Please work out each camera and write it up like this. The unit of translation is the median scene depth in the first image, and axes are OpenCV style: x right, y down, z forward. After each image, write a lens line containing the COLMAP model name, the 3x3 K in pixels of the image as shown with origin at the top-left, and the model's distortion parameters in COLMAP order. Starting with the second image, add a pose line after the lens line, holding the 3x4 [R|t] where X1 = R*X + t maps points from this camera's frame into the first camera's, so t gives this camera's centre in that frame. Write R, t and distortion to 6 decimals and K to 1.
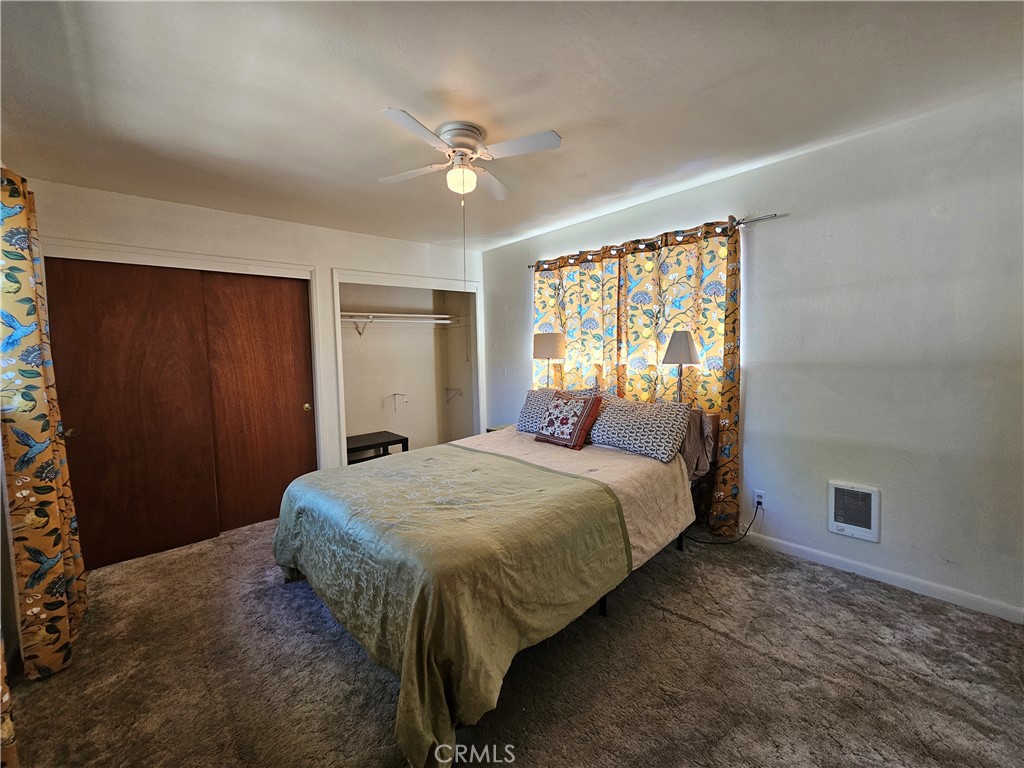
lens RADIAL K [[415.8, 0, 512.9], [0, 415.8, 374.7], [0, 0, 1]] dist [-0.001977, 0.000052]
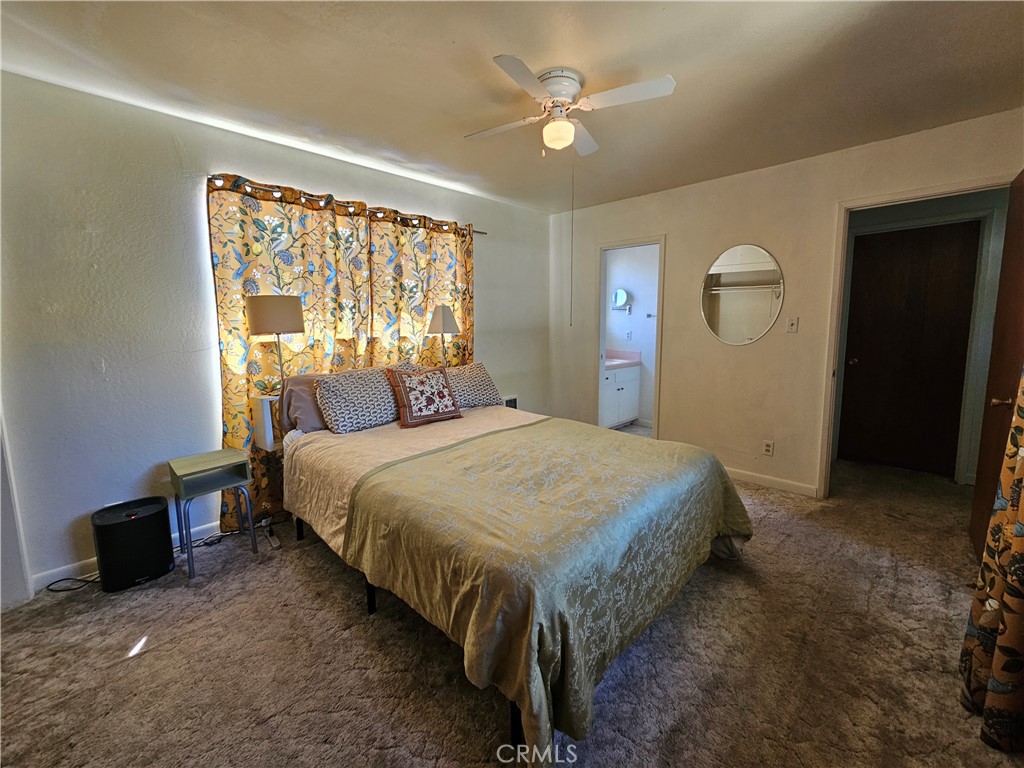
lens RADIAL K [[415.8, 0, 513.3], [0, 415.8, 373.3], [0, 0, 1]] dist [-0.001977, 0.000052]
pose [[-0.053450, -0.104056, 0.993134, -0.741091], [0.069917, 0.991725, 0.107672, -0.024662], [-0.996120, 0.075192, -0.045732, 0.788922]]
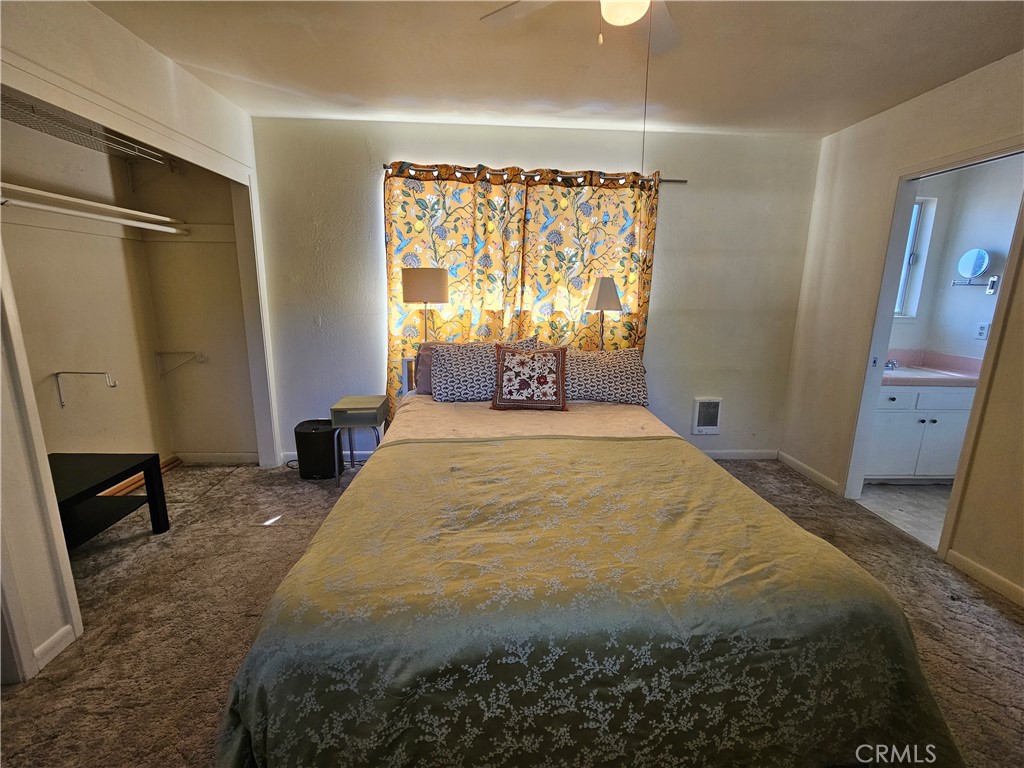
lens RADIAL K [[415.8, 0, 513.5], [0, 415.8, 372.9], [0, 0, 1]] dist [-0.001977, 0.000052]
pose [[0.631002, -0.114214, 0.767328, -0.491684], [0.015835, 0.990793, 0.134455, -0.013054], [-0.775620, -0.072691, 0.627001, 0.474118]]
